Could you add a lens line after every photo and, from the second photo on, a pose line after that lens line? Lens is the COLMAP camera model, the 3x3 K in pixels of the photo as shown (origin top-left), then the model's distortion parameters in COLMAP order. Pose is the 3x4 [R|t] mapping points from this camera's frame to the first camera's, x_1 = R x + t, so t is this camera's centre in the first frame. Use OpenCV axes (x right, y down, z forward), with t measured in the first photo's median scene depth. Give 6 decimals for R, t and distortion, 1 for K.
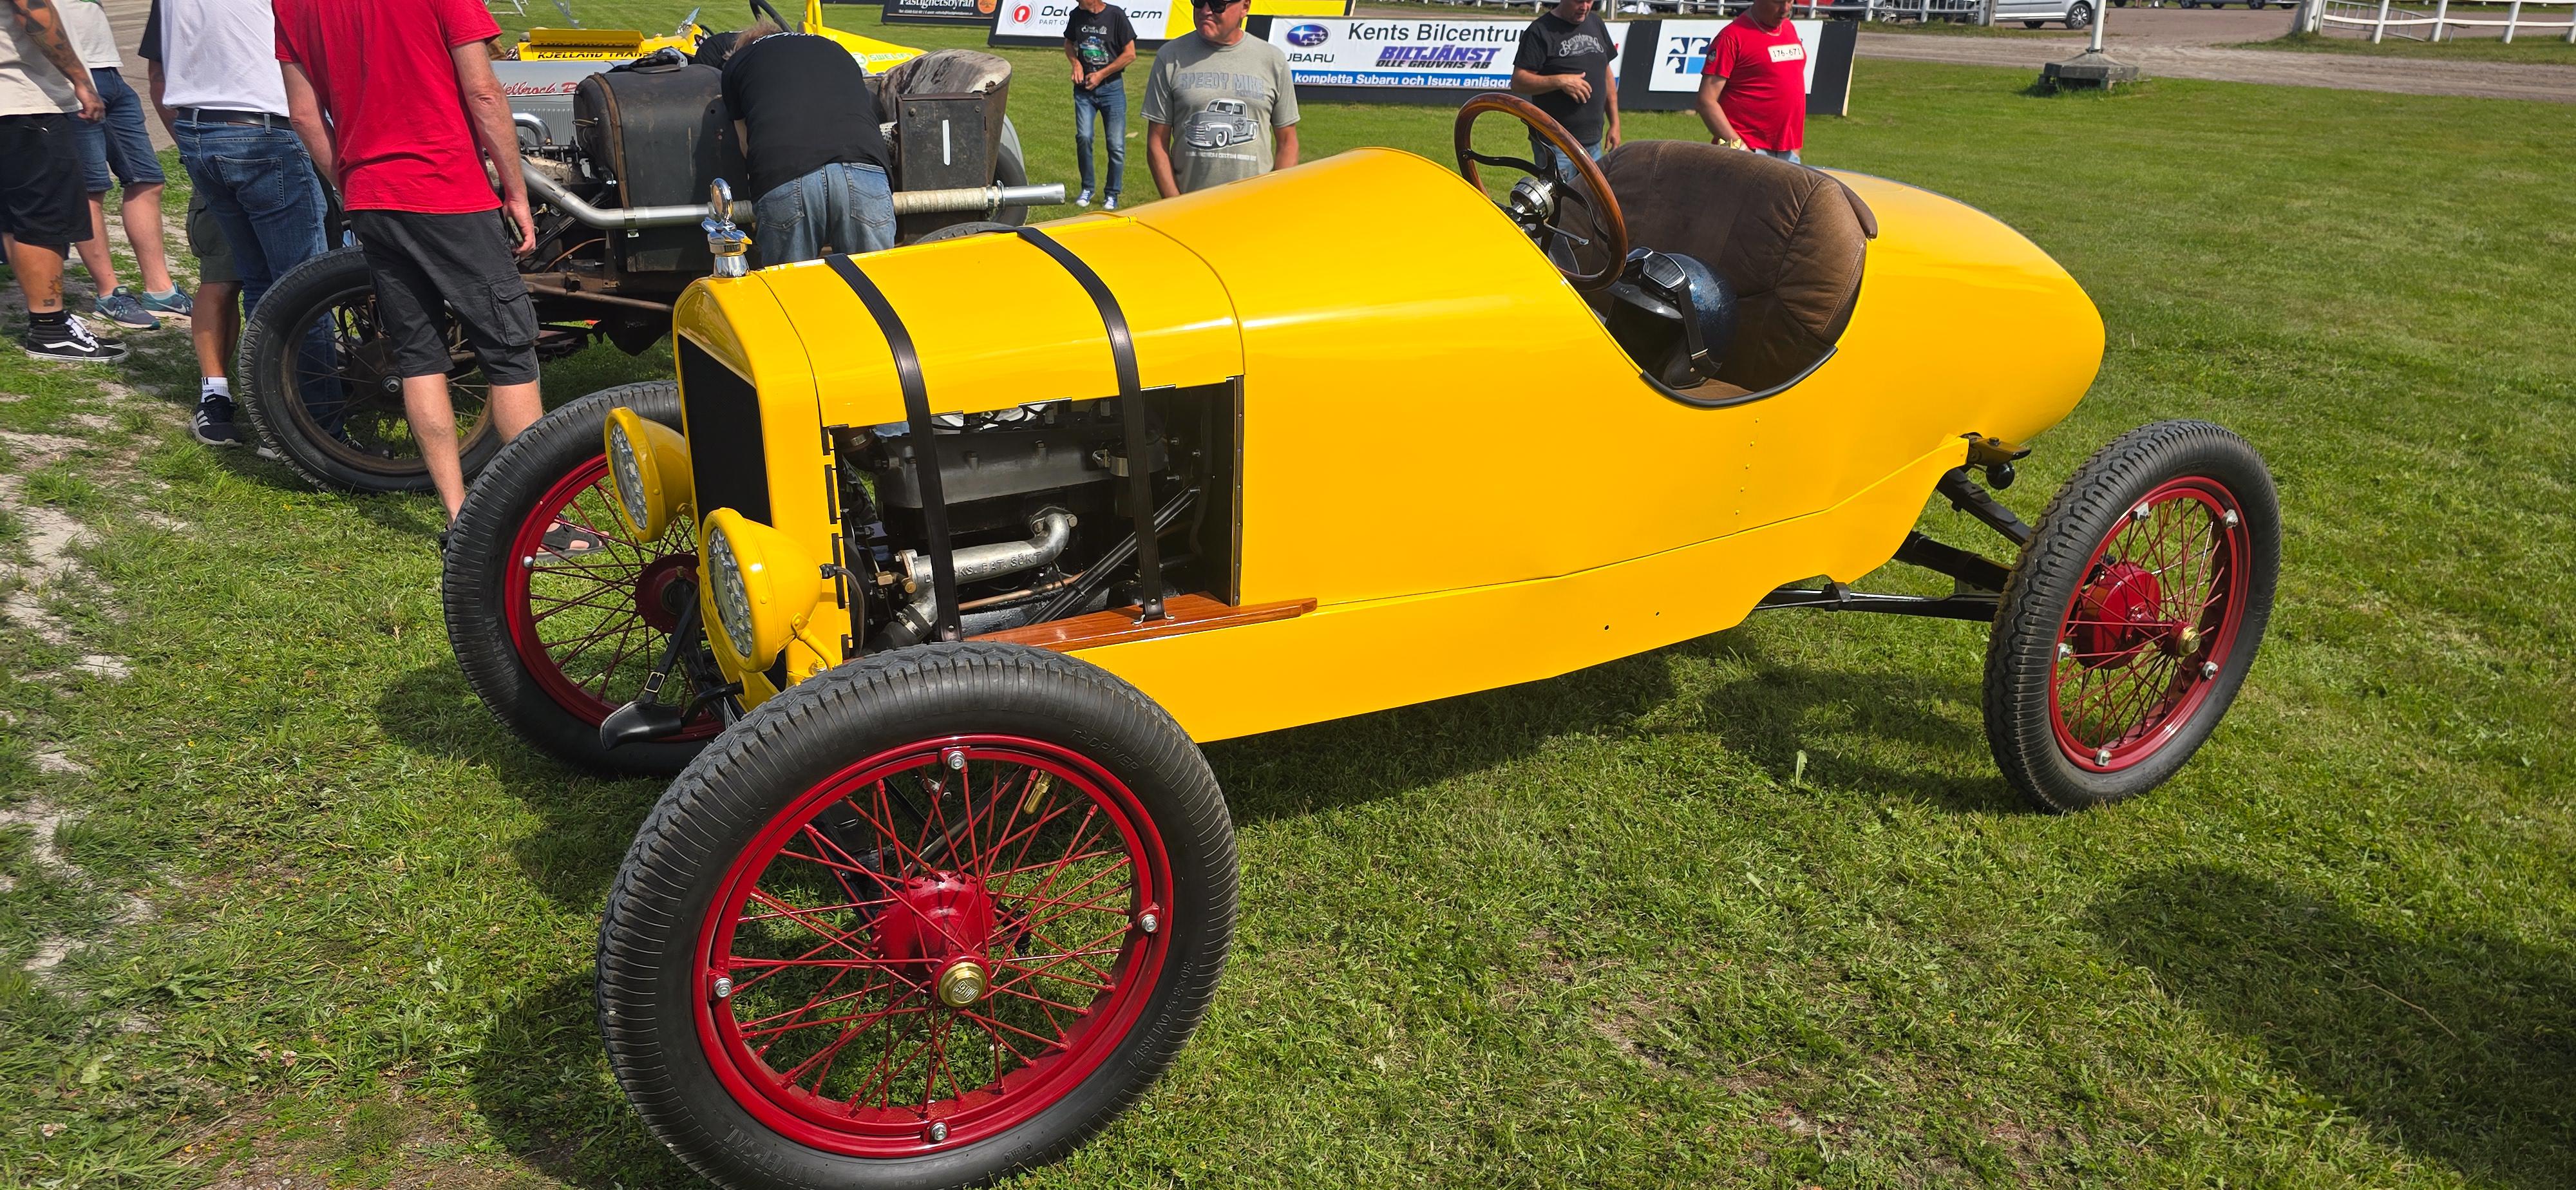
lens RADIAL K [[1590.1, 0, 1288.0], [0, 1590.1, 595.0], [0, 0, 1]] dist [-0.000973, -0.000495]
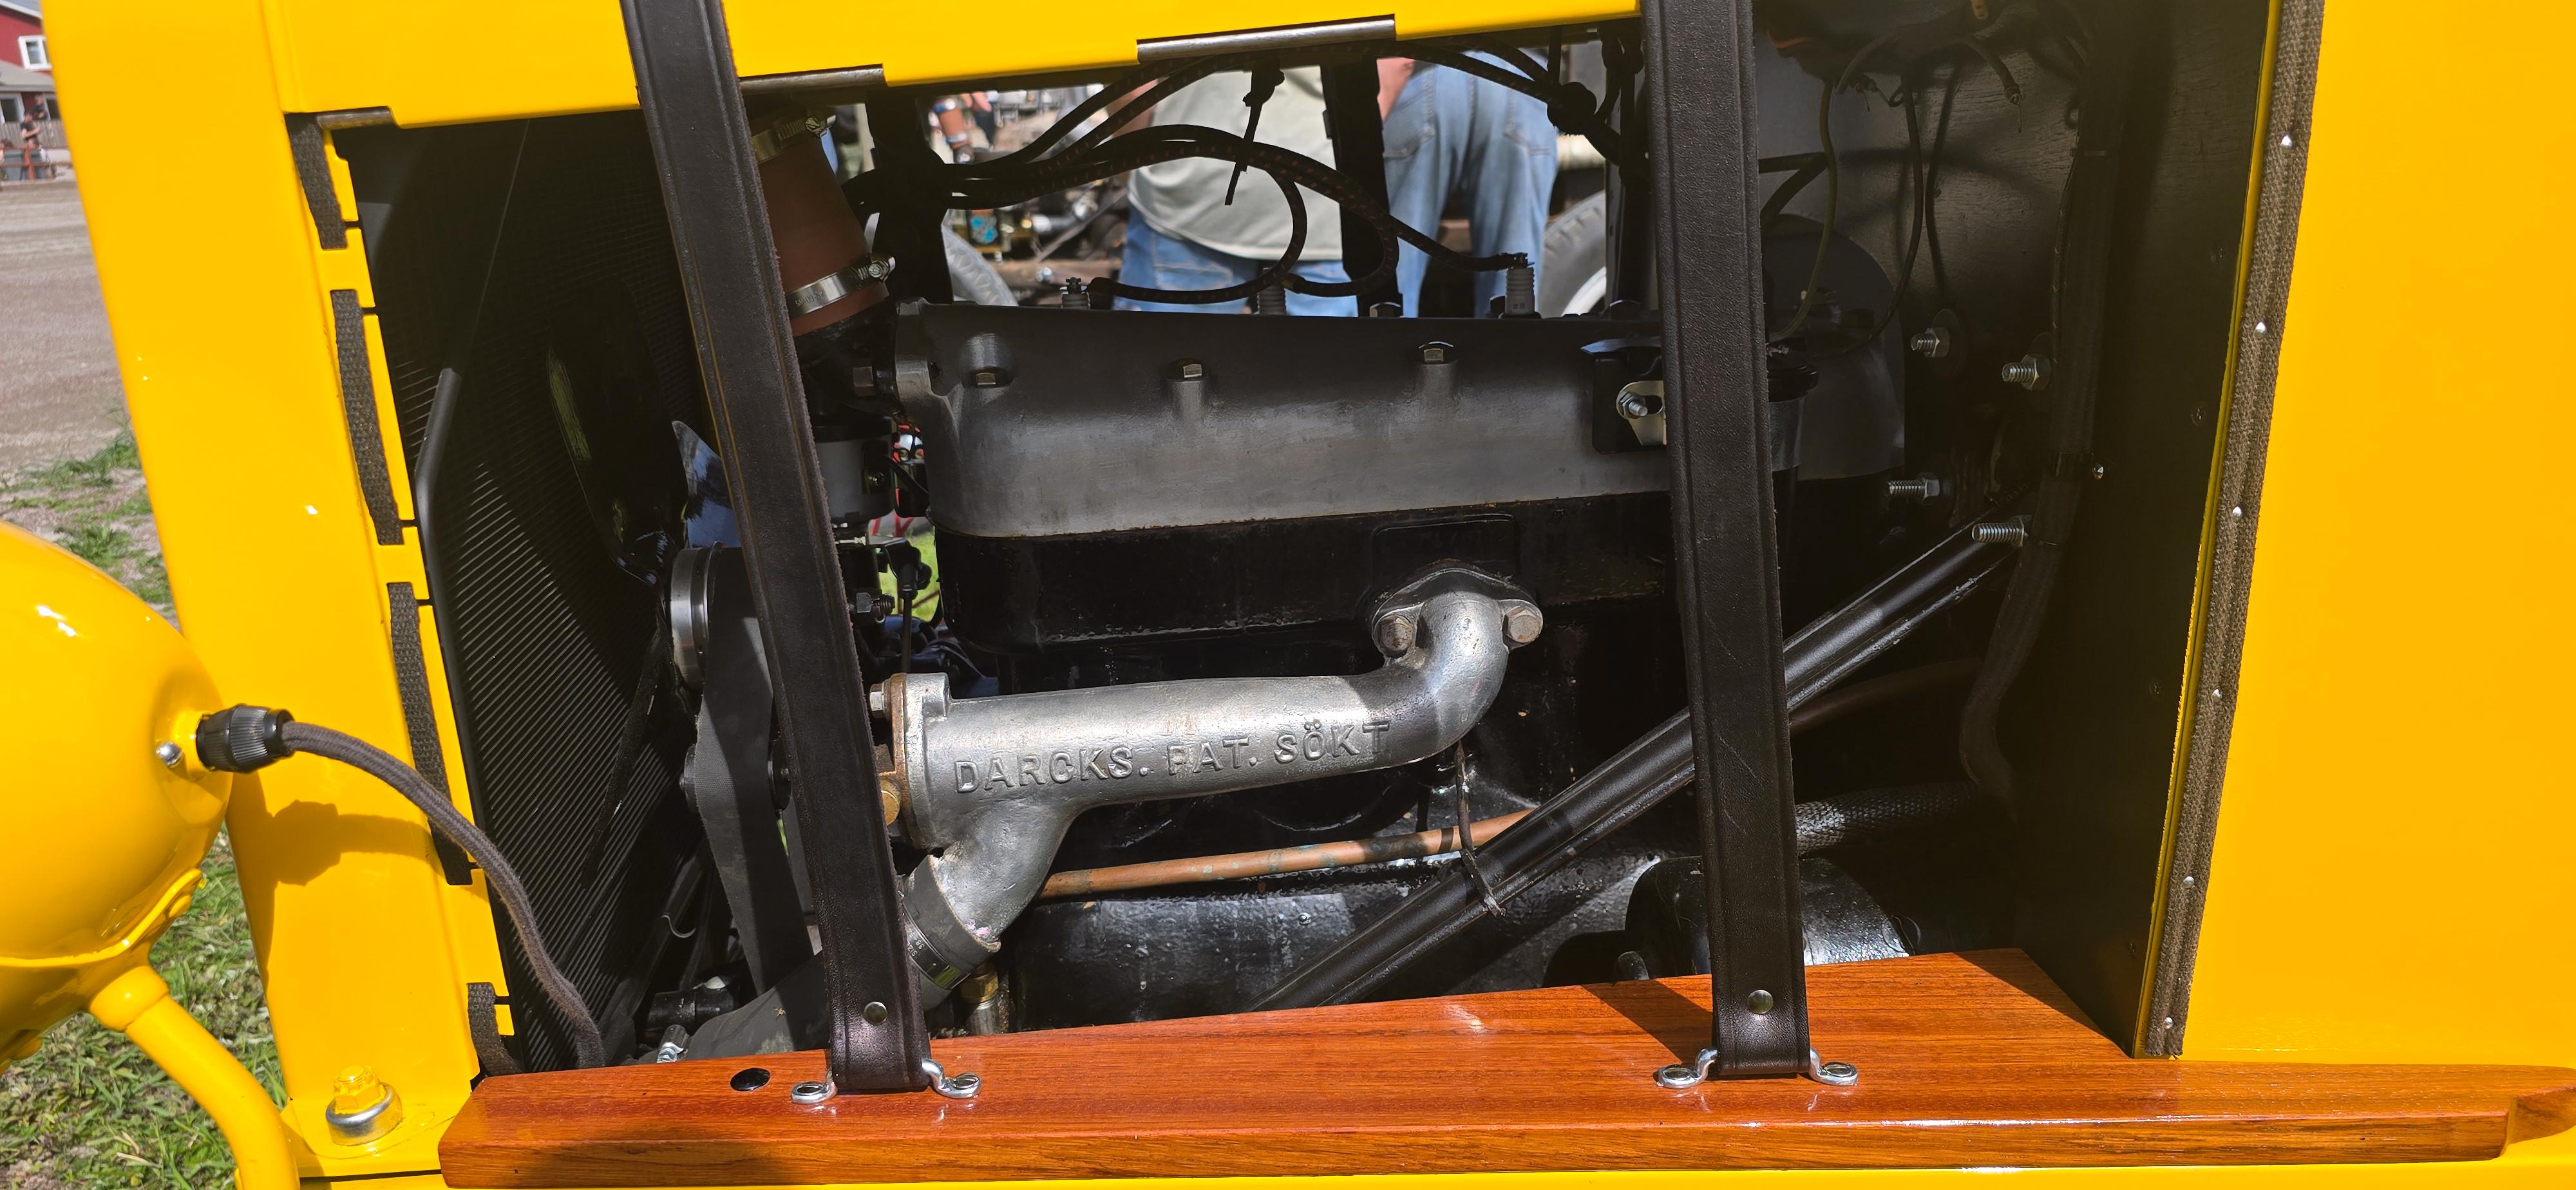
lens RADIAL K [[1716.8, 0, 1254.2], [0, 1716.8, 630.0], [0, 0, 1]] dist [0.064618, -0.052392]
pose [[0.892291, 0.076057, -0.445008, -0.041661], [-0.099013, 0.994677, -0.028530, -0.032456], [0.440469, 0.069519, 0.895072, 0.718308]]
